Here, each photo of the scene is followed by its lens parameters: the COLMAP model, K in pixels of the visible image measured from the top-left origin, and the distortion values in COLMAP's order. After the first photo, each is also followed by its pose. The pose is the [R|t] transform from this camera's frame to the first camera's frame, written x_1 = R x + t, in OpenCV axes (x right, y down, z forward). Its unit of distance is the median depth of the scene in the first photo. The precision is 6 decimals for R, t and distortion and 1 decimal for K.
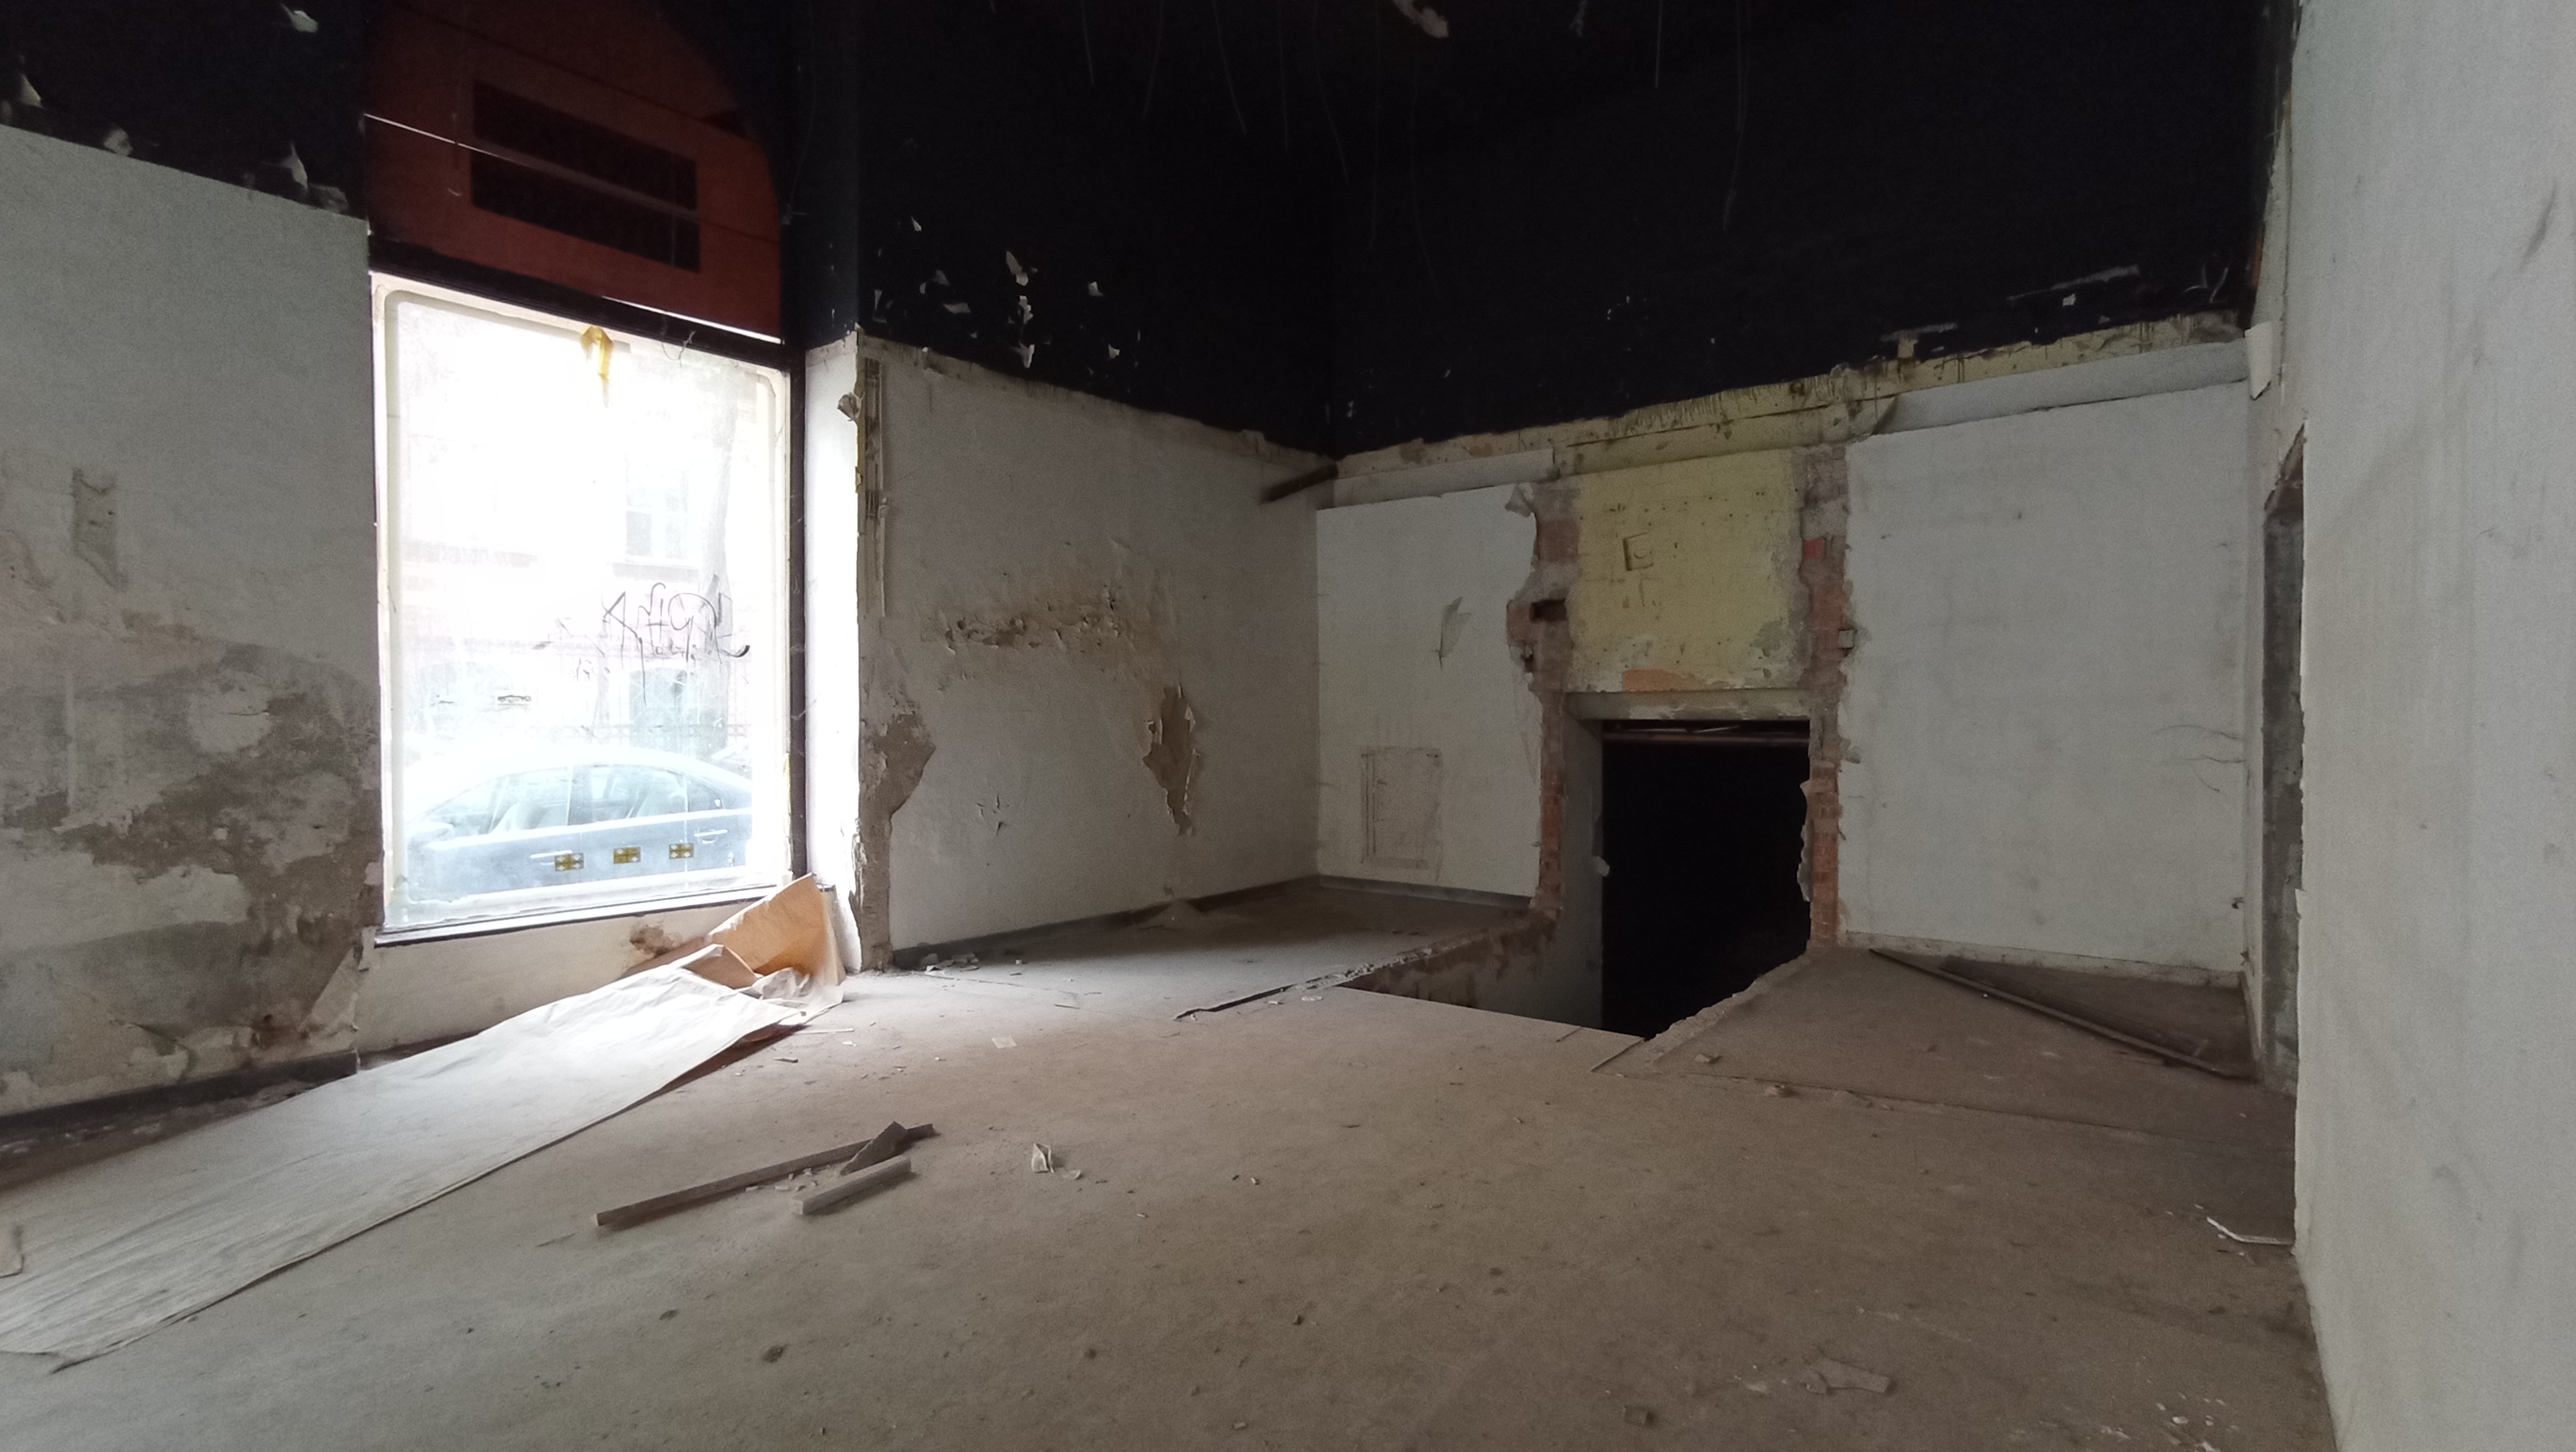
lens RADIAL K [[1190.1, 0, 1300.4], [0, 1190.1, 722.1], [0, 0, 1]] dist [0.007506, 0.005323]
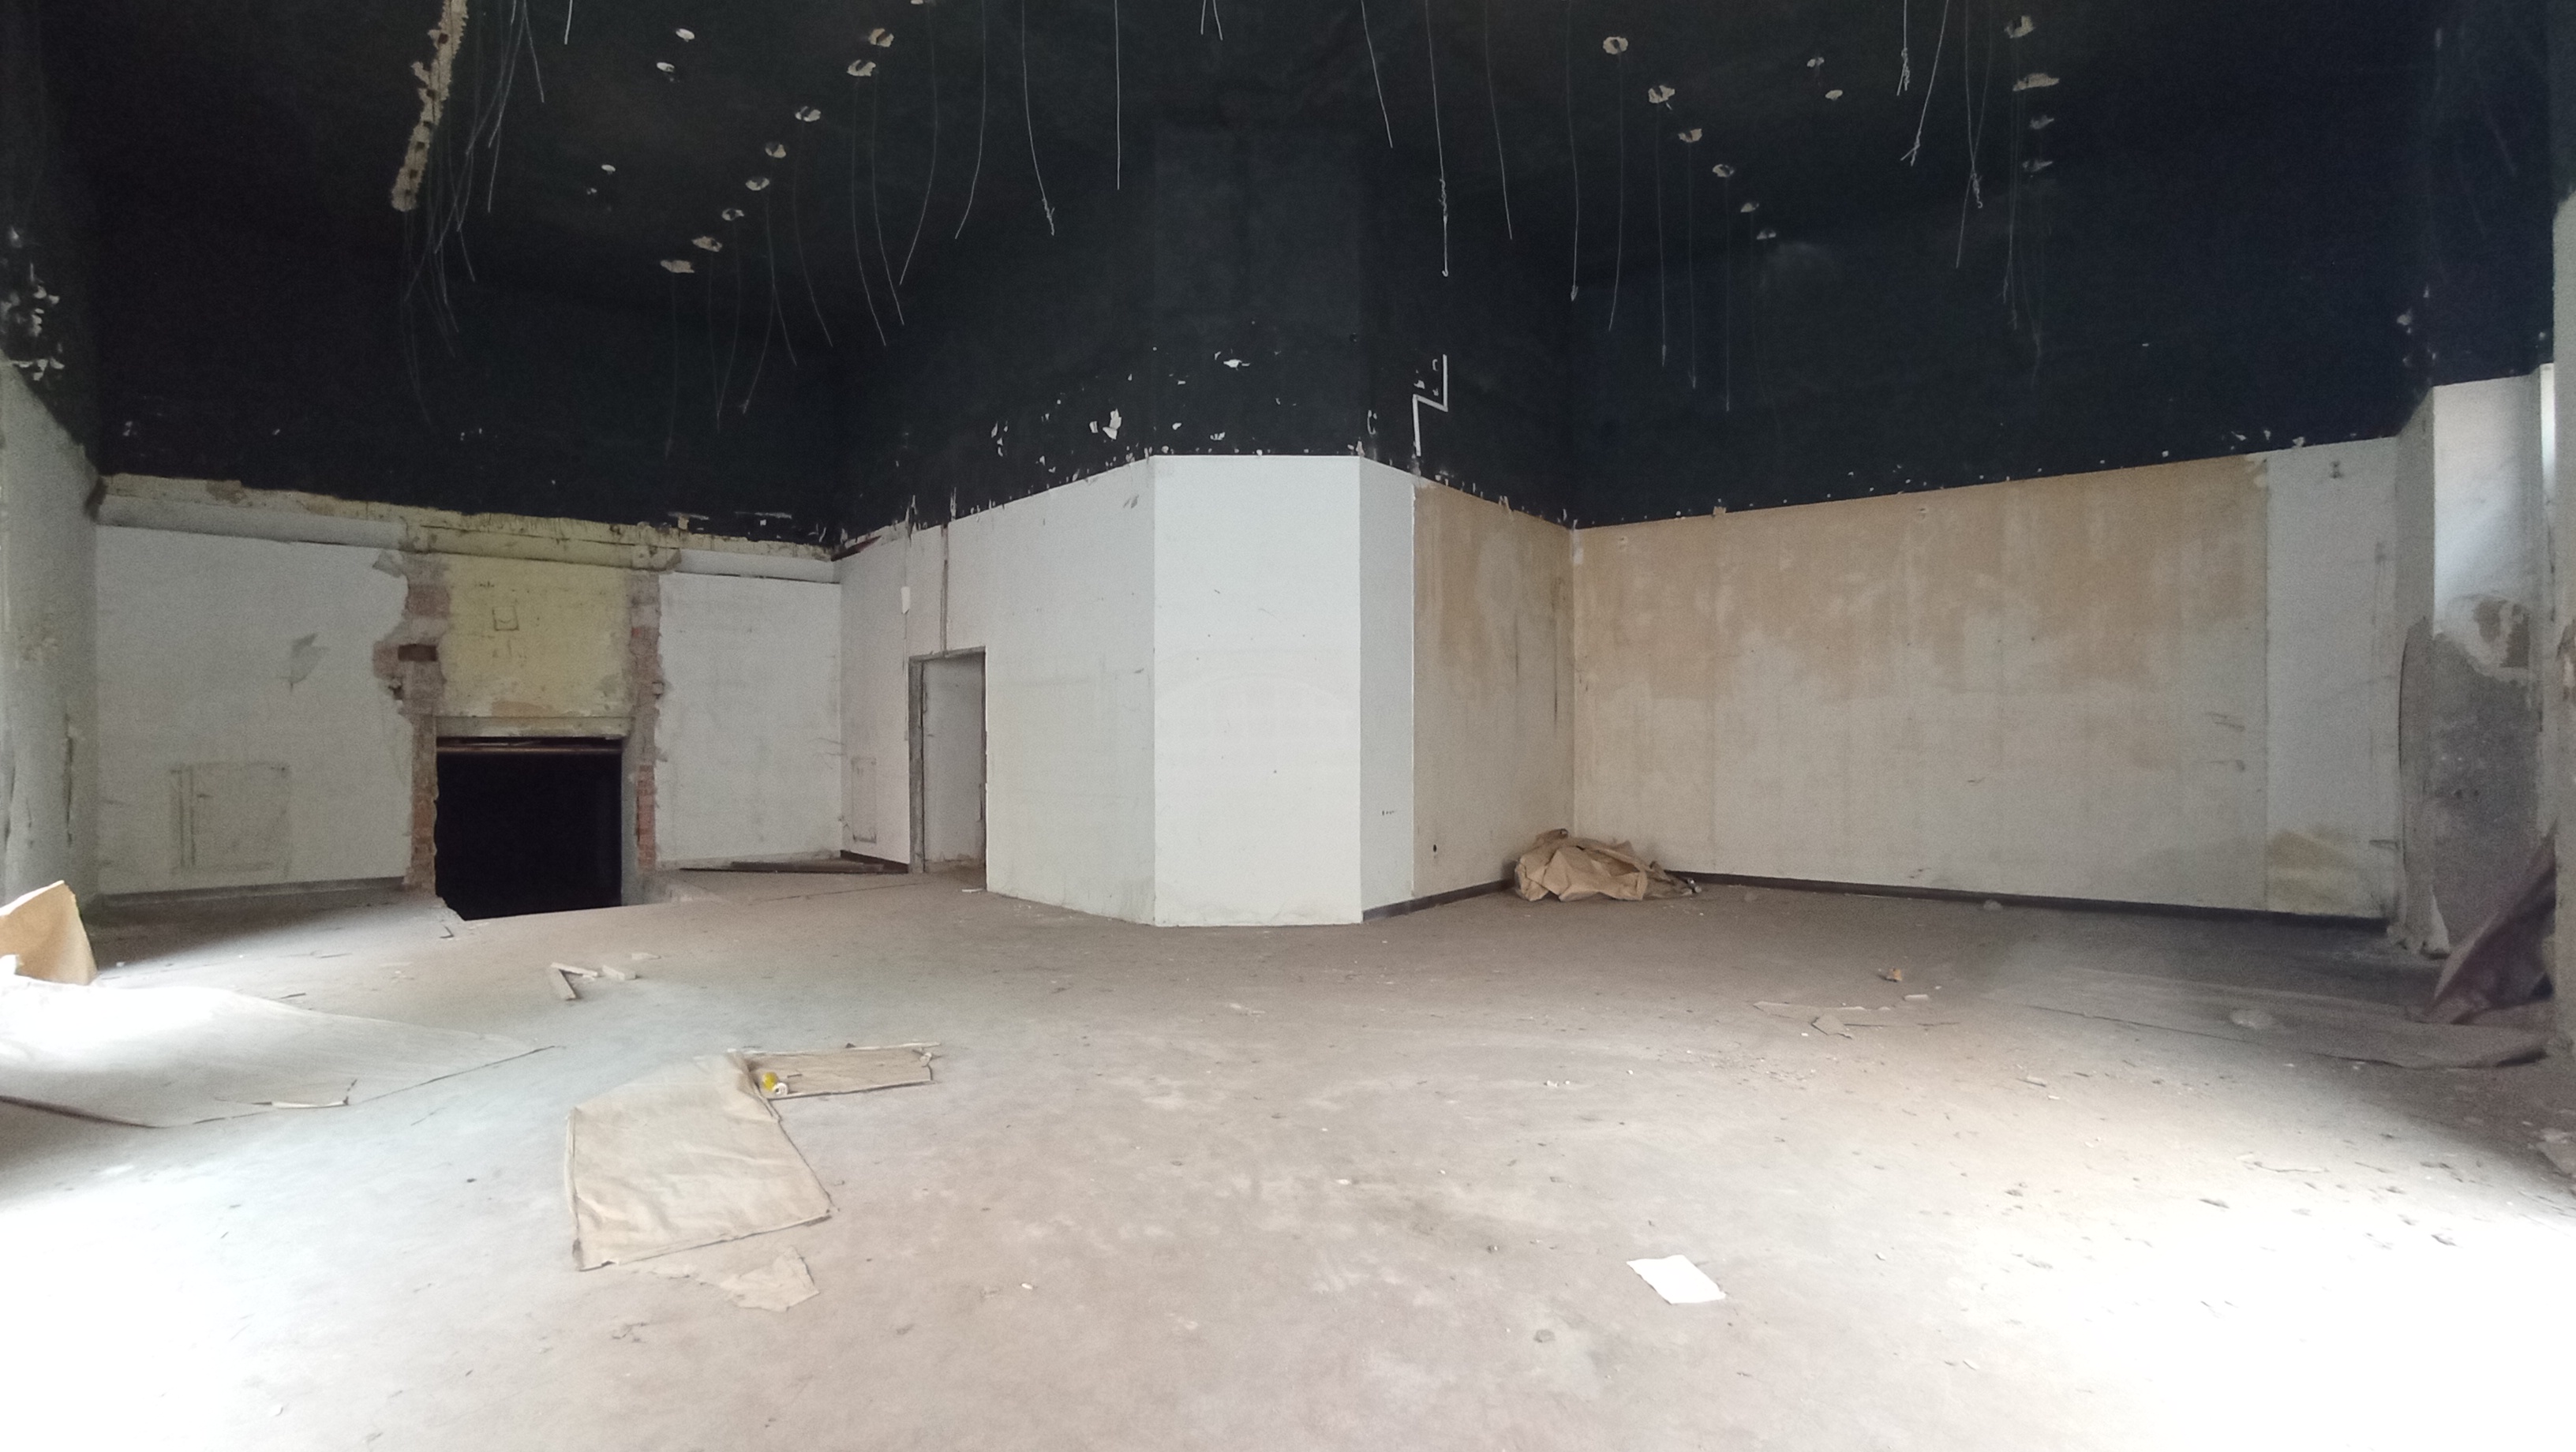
lens RADIAL K [[1190.1, 0, 1287.4], [0, 1190.1, 729.8], [0, 0, 1]] dist [0.007506, 0.005323]
pose [[0.220594, 0.002840, 0.975362, -0.798938], [0.003032, 0.999989, -0.003598, -0.002178], [-0.975361, 0.003751, 0.220583, -0.195915]]
